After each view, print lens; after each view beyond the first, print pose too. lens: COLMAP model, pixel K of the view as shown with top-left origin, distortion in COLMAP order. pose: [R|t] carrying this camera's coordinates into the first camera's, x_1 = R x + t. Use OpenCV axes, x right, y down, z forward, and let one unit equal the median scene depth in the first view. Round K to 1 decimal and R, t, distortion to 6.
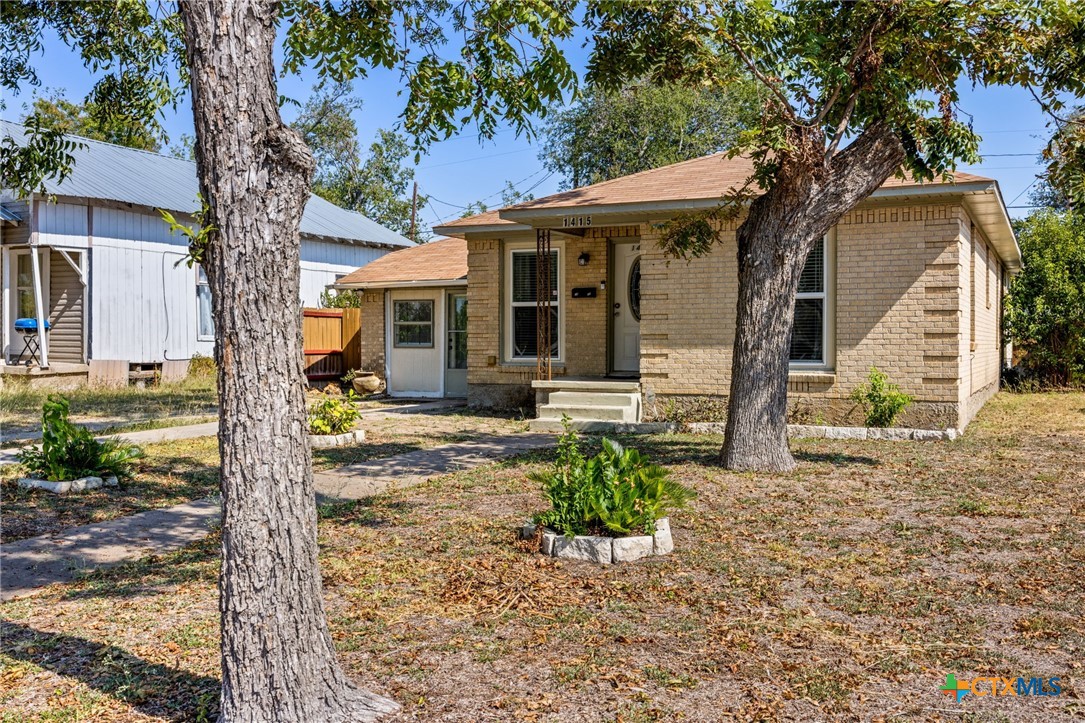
lens RADIAL K [[1027.0, 0, 542.7], [0, 1027.0, 360.9], [0, 0, 1]] dist [0.013231, 0.000000]
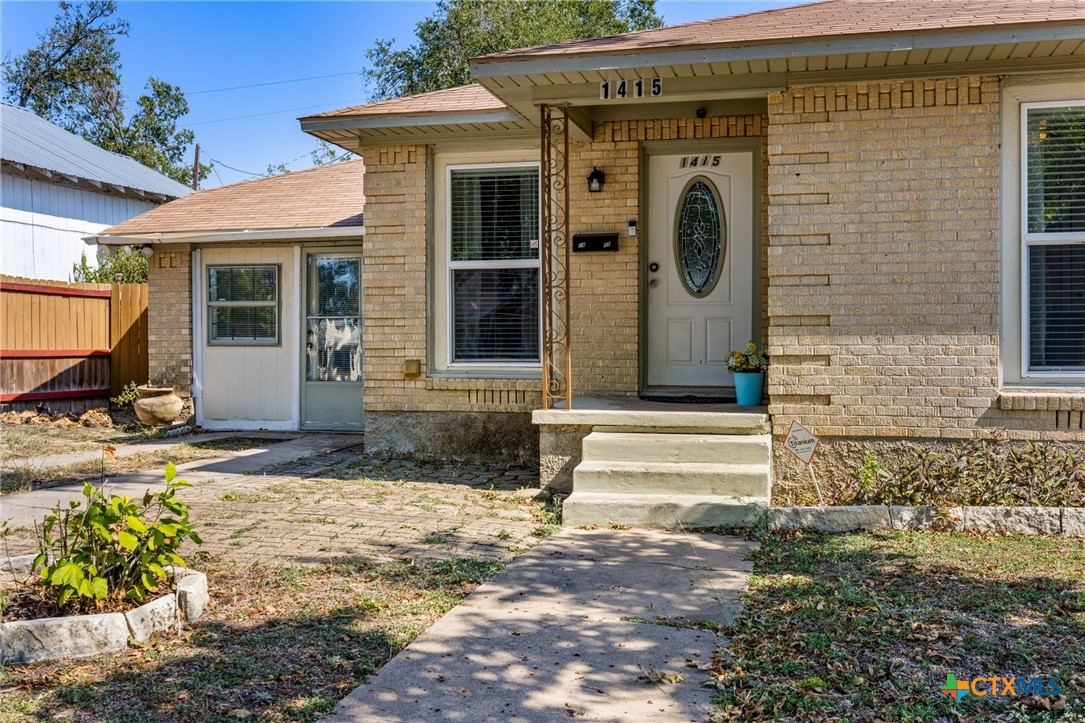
lens RADIAL K [[1027.0, 0, 541.6], [0, 1027.0, 358.7], [0, 0, 1]] dist [0.013231, 0.000000]
pose [[0.977163, -0.005255, 0.212425, -0.085396], [0.005613, 0.999984, -0.001084, -0.003890], [-0.212416, 0.002251, 0.977177, 0.394166]]
